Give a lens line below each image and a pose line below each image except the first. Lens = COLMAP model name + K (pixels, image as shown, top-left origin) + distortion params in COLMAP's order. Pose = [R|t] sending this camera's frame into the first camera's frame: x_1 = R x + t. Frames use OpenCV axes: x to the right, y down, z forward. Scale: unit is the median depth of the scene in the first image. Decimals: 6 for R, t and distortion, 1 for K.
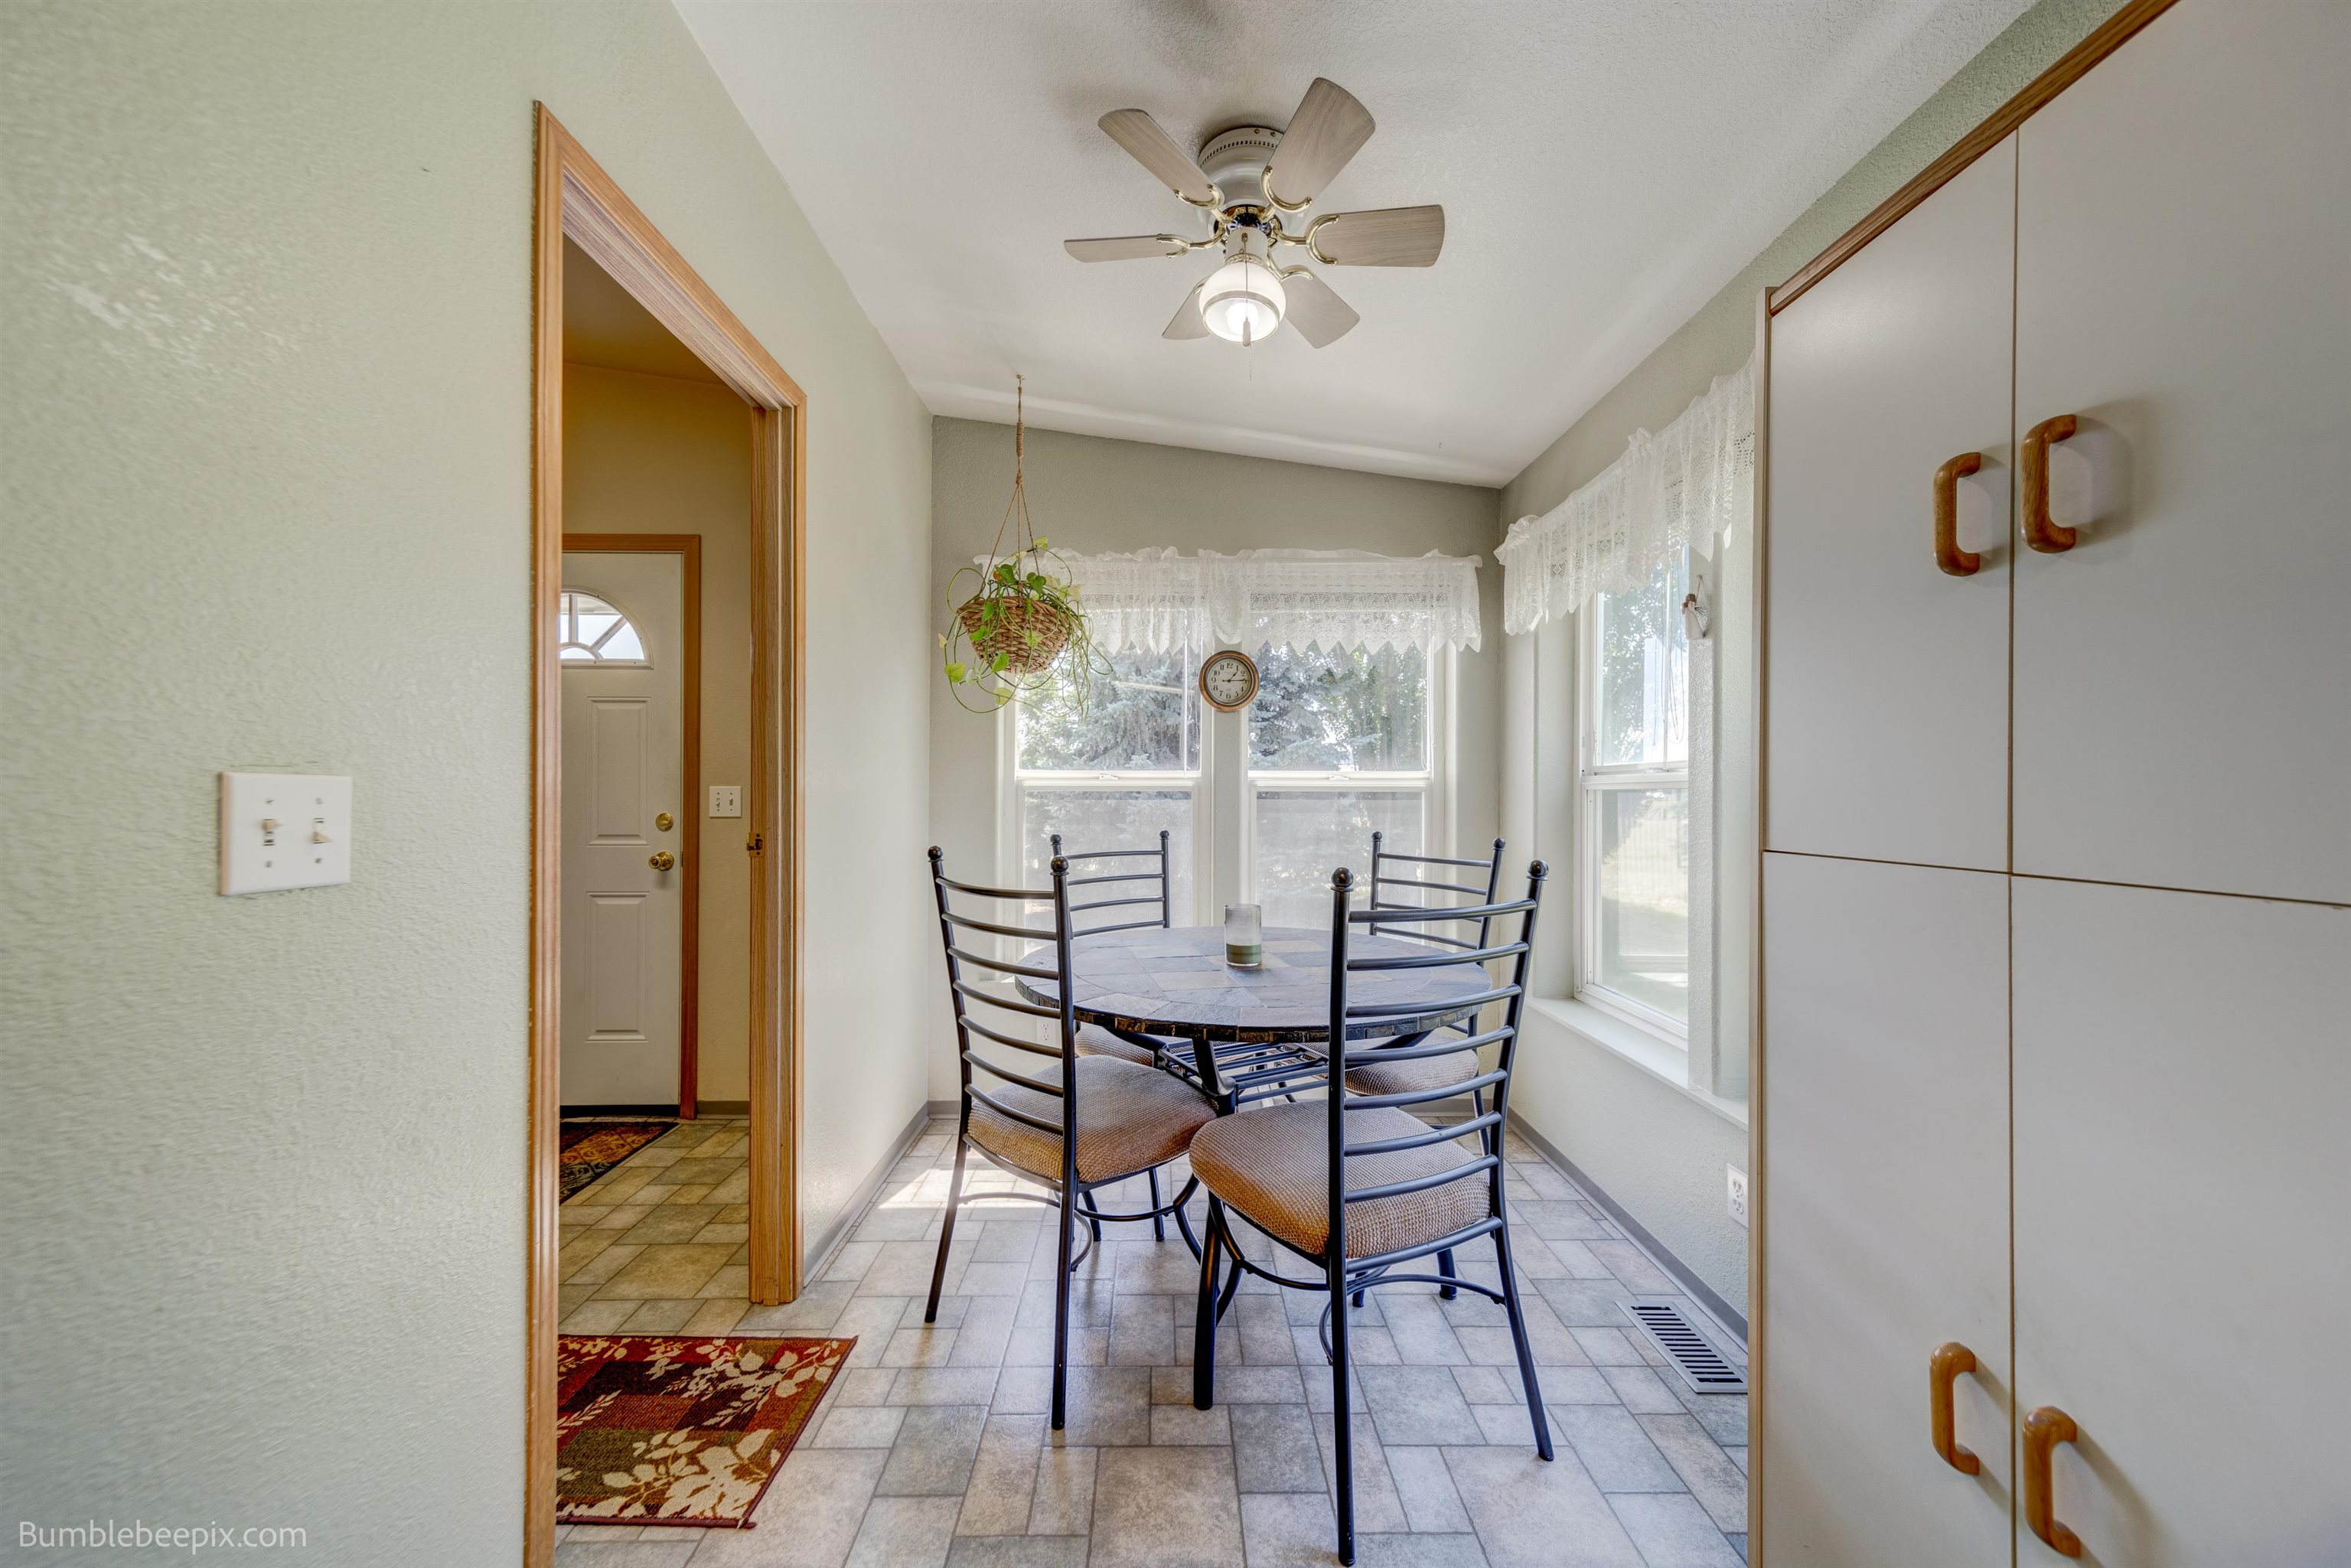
lens RADIAL K [[817.8, 0, 1170.2], [0, 817.8, 790.8], [0, 0, 1]] dist [0.003190, 0.000066]
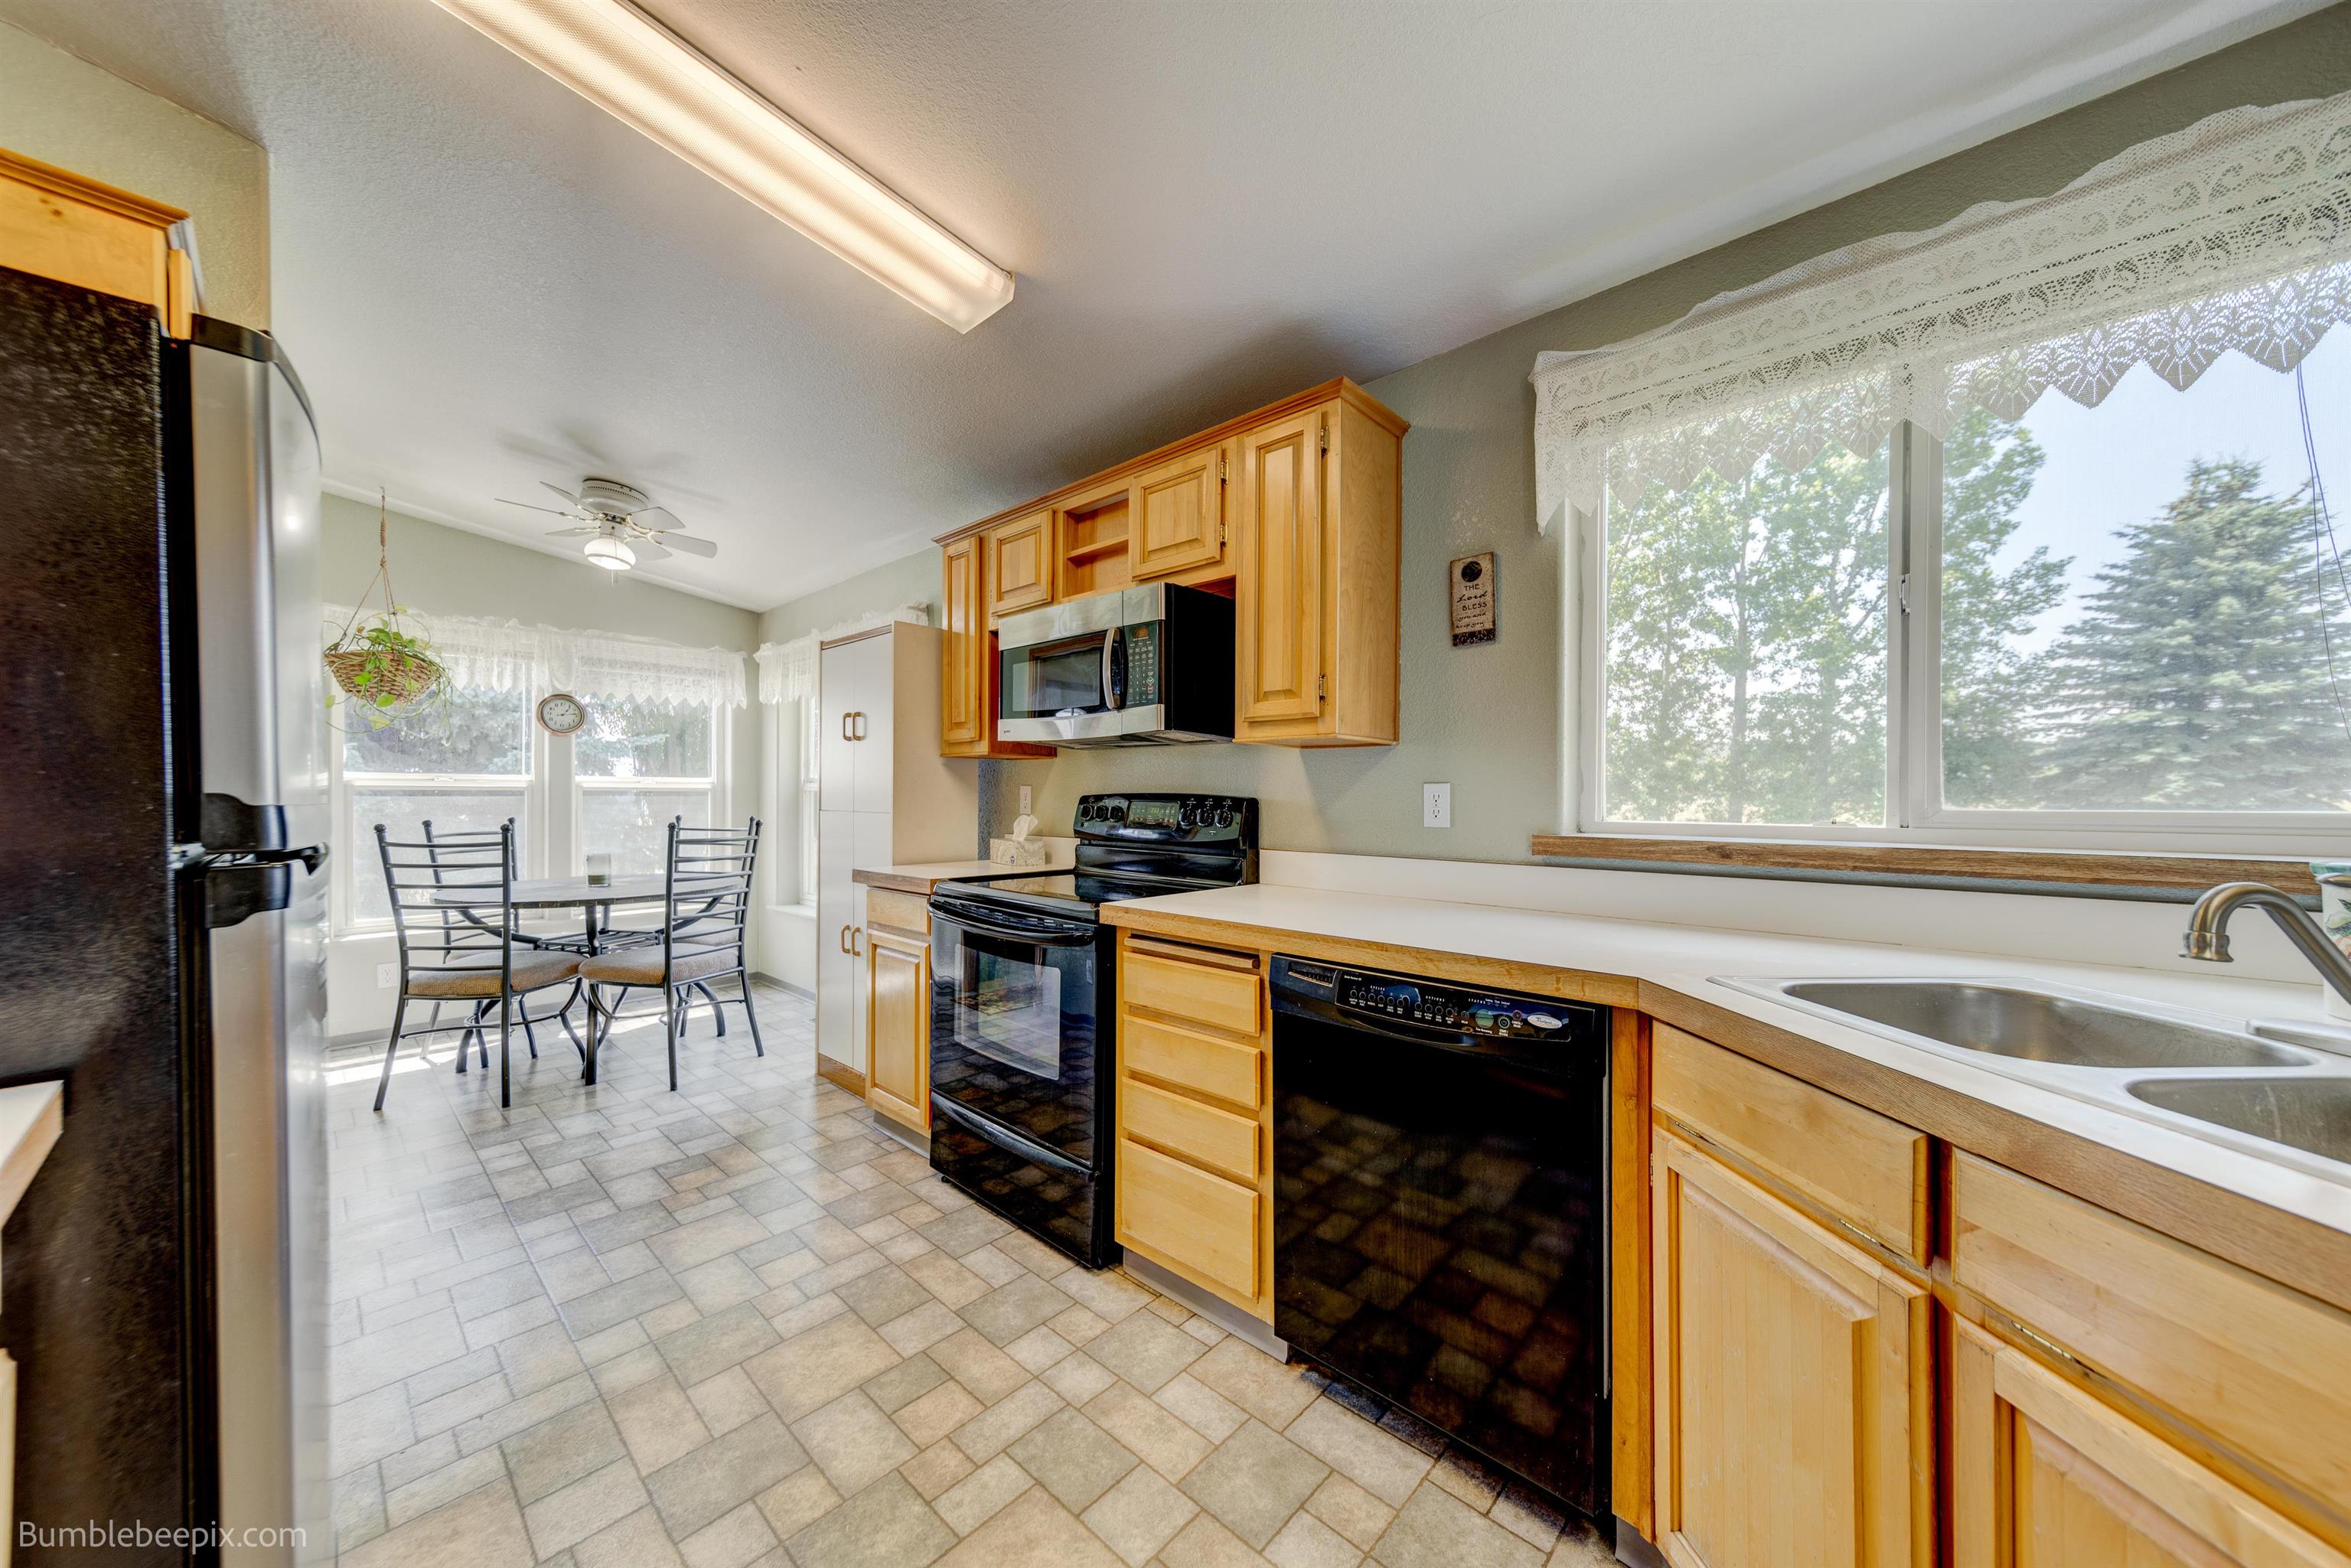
lens RADIAL K [[817.8, 0, 1174.7], [0, 817.8, 793.4], [0, 0, 1]] dist [0.003190, 0.000066]
pose [[0.685284, 0.001046, 0.728275, -0.250523], [-0.004459, 0.999986, 0.002759, -0.002824], [-0.728262, -0.005138, 0.685279, -0.819096]]
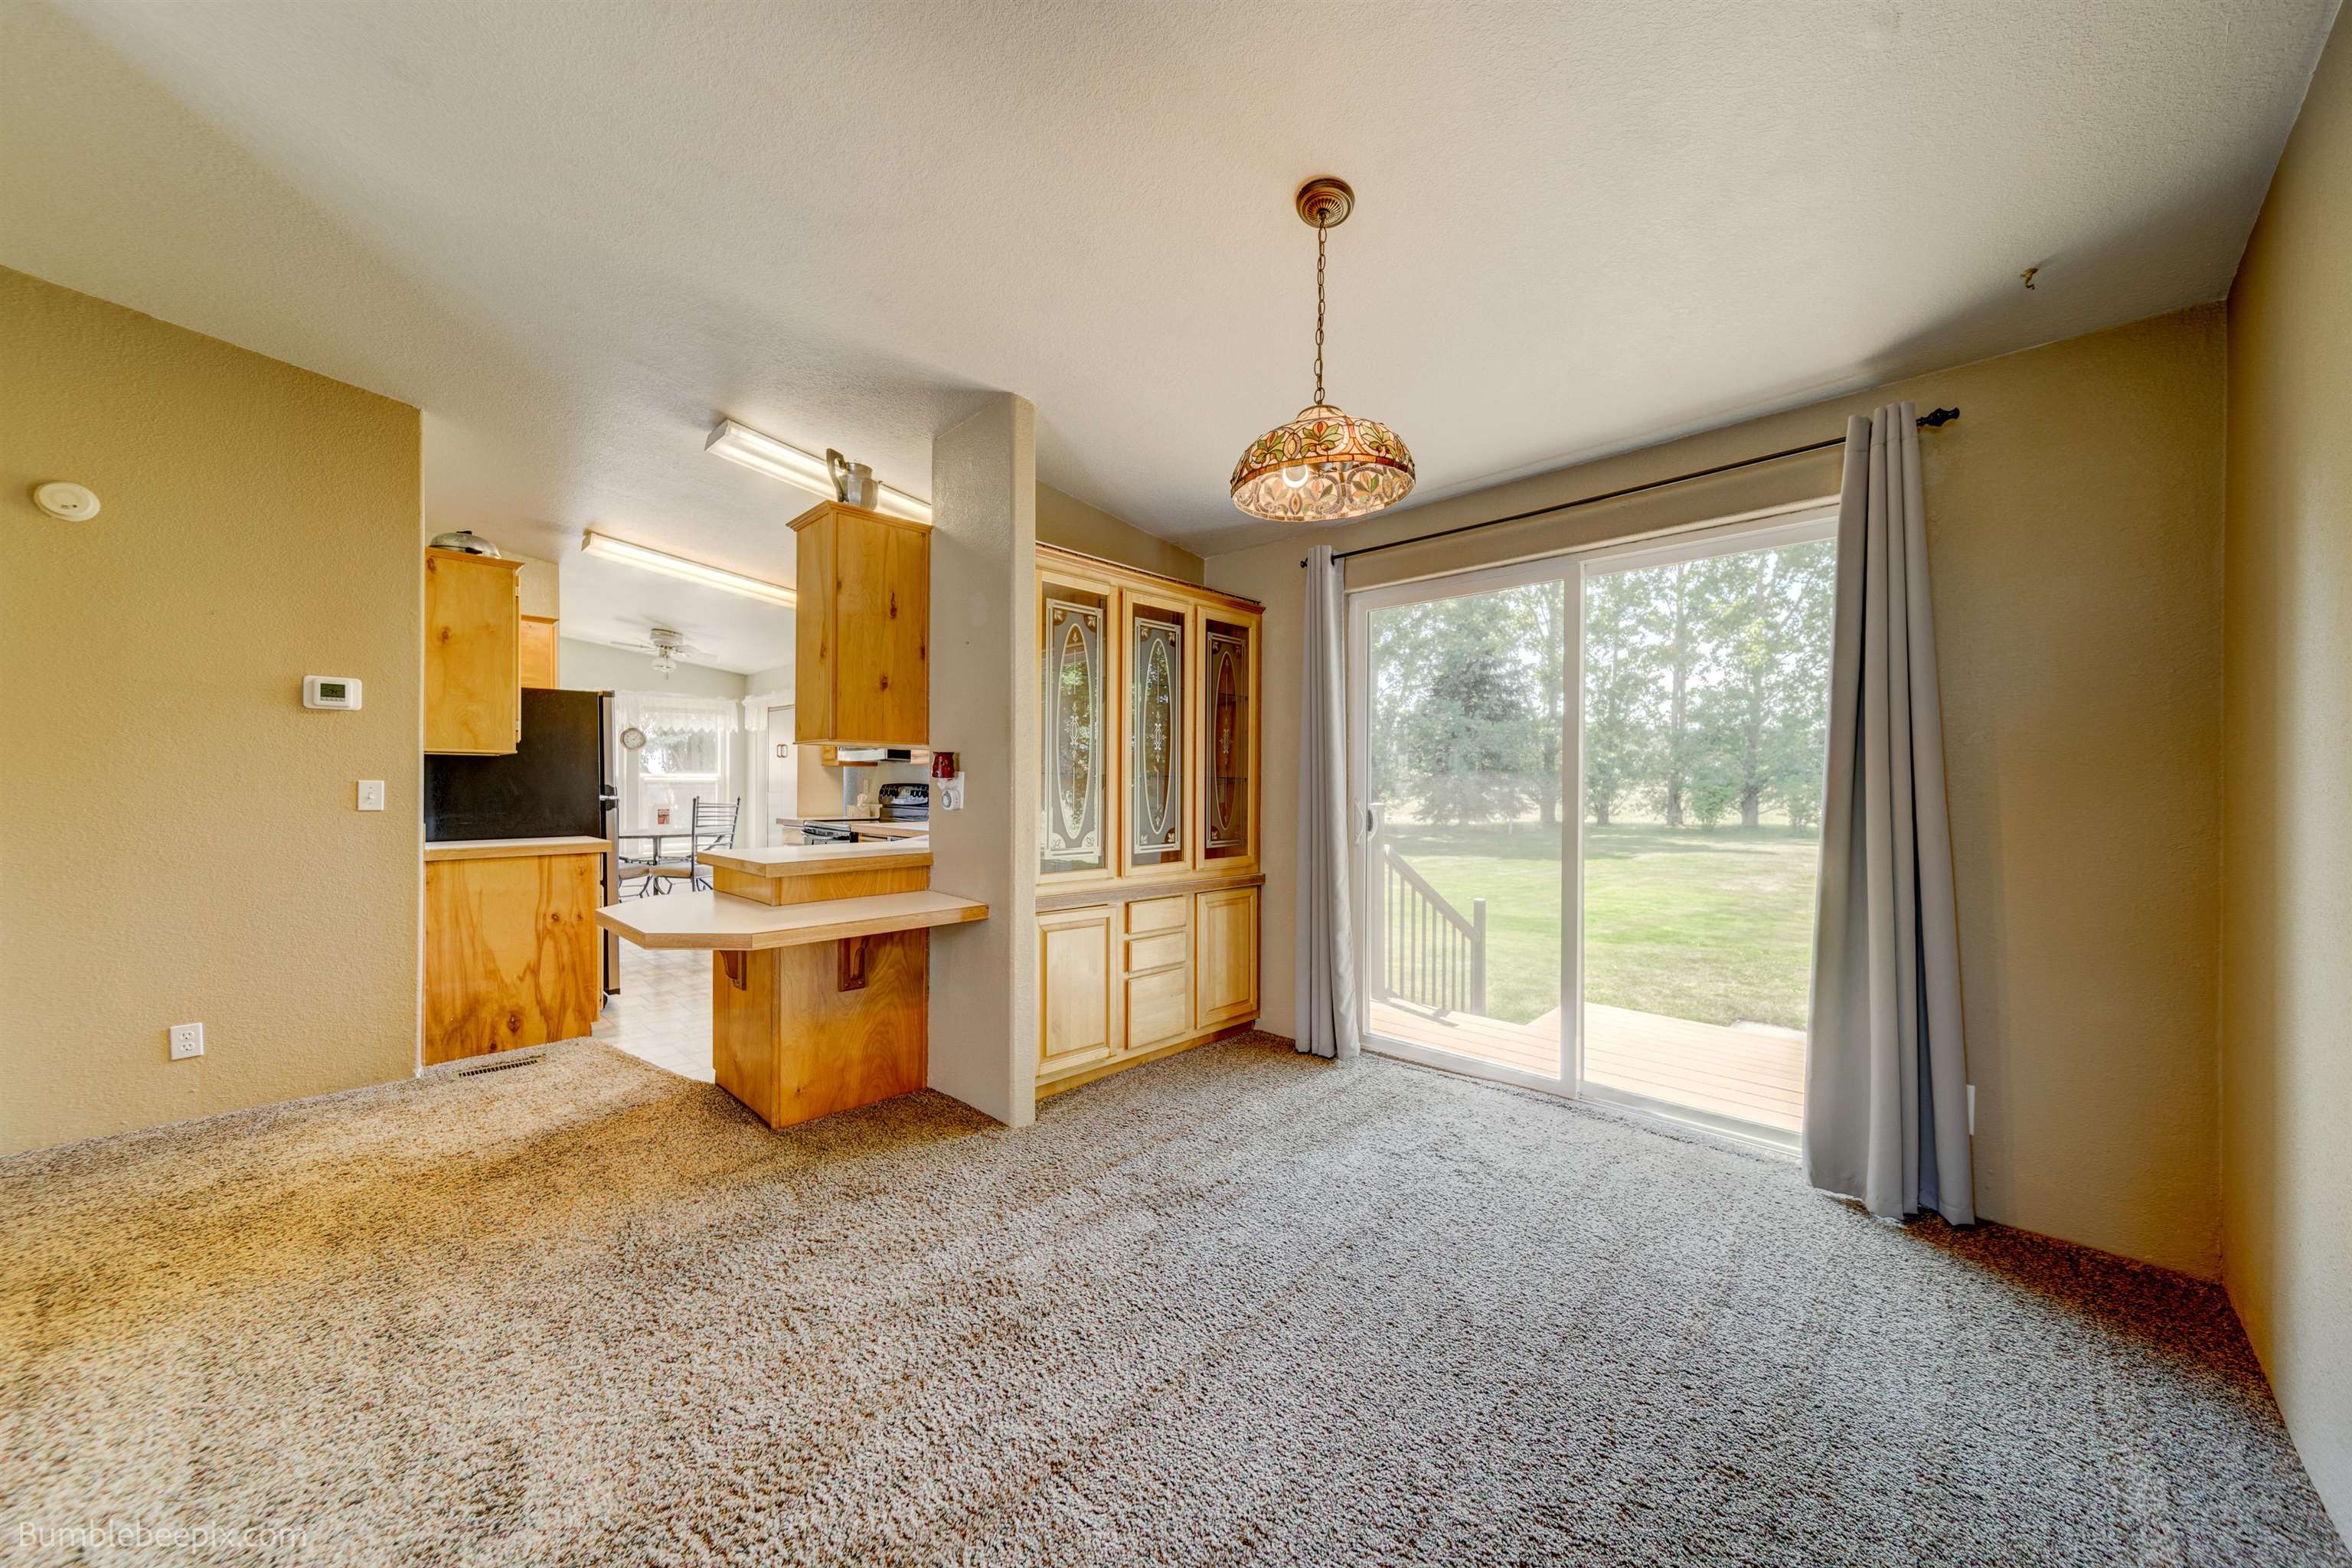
lens RADIAL K [[818.2, 0, 1177.0], [0, 818.2, 775.6], [0, 0, 1]] dist [0.003190, 0.000066]
pose [[0.696001, 0.005041, 0.718023, -0.610276], [-0.002834, 0.999987, -0.004273, -0.013630], [-0.718035, 0.000939, 0.696006, -2.101783]]
